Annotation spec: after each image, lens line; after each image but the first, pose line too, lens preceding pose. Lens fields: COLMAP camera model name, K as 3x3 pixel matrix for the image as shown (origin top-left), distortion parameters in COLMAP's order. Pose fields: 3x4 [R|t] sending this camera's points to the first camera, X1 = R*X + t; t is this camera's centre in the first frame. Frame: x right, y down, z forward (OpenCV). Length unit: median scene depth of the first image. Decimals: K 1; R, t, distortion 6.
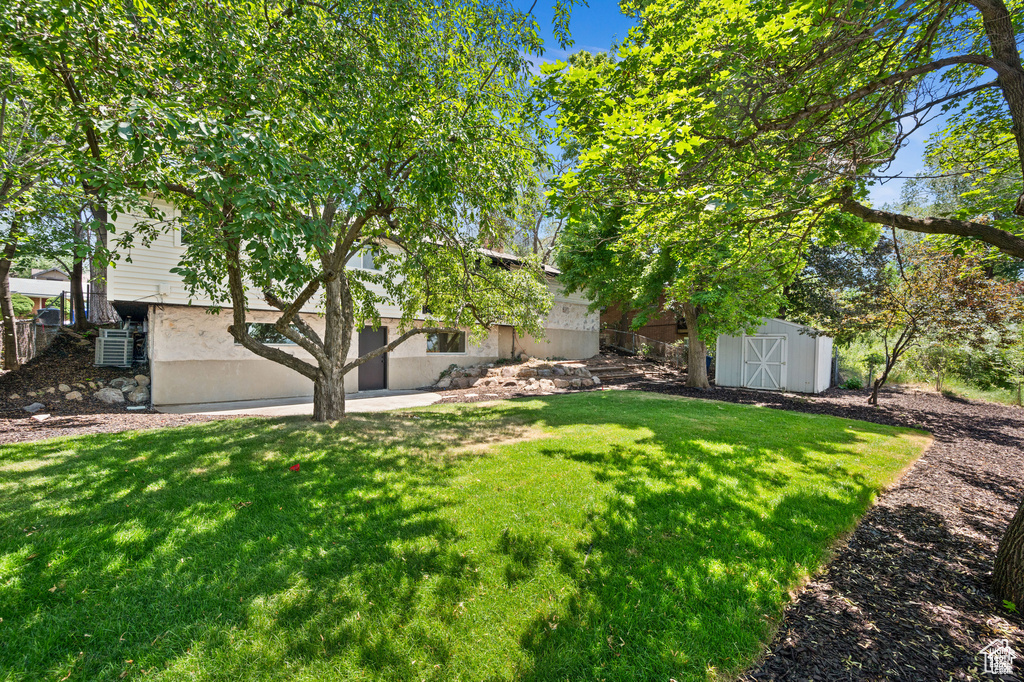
lens RADIAL K [[406.6, 0, 519.1], [0, 406.6, 344.5], [0, 0, 1]] dist [-0.002149, 0.000933]
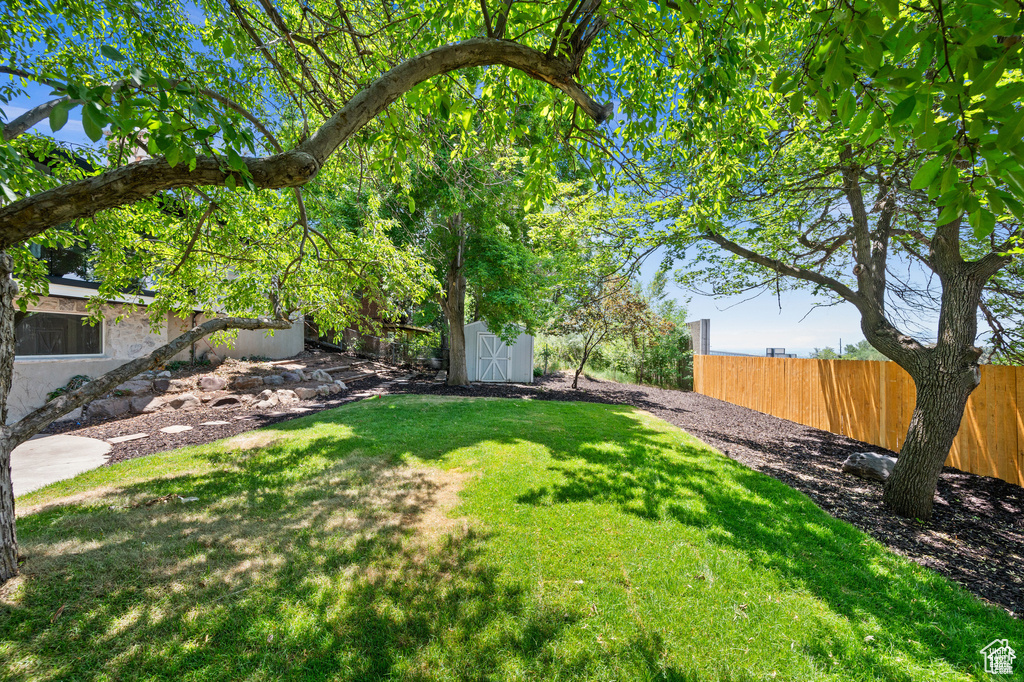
lens RADIAL K [[406.6, 0, 520.3], [0, 406.6, 340.8], [0, 0, 1]] dist [-0.002149, 0.000933]
pose [[0.662594, 0.004422, 0.748966, -0.280781], [-0.014115, 0.999879, 0.006584, -0.017251], [-0.748846, -0.014934, 0.662576, 0.294492]]
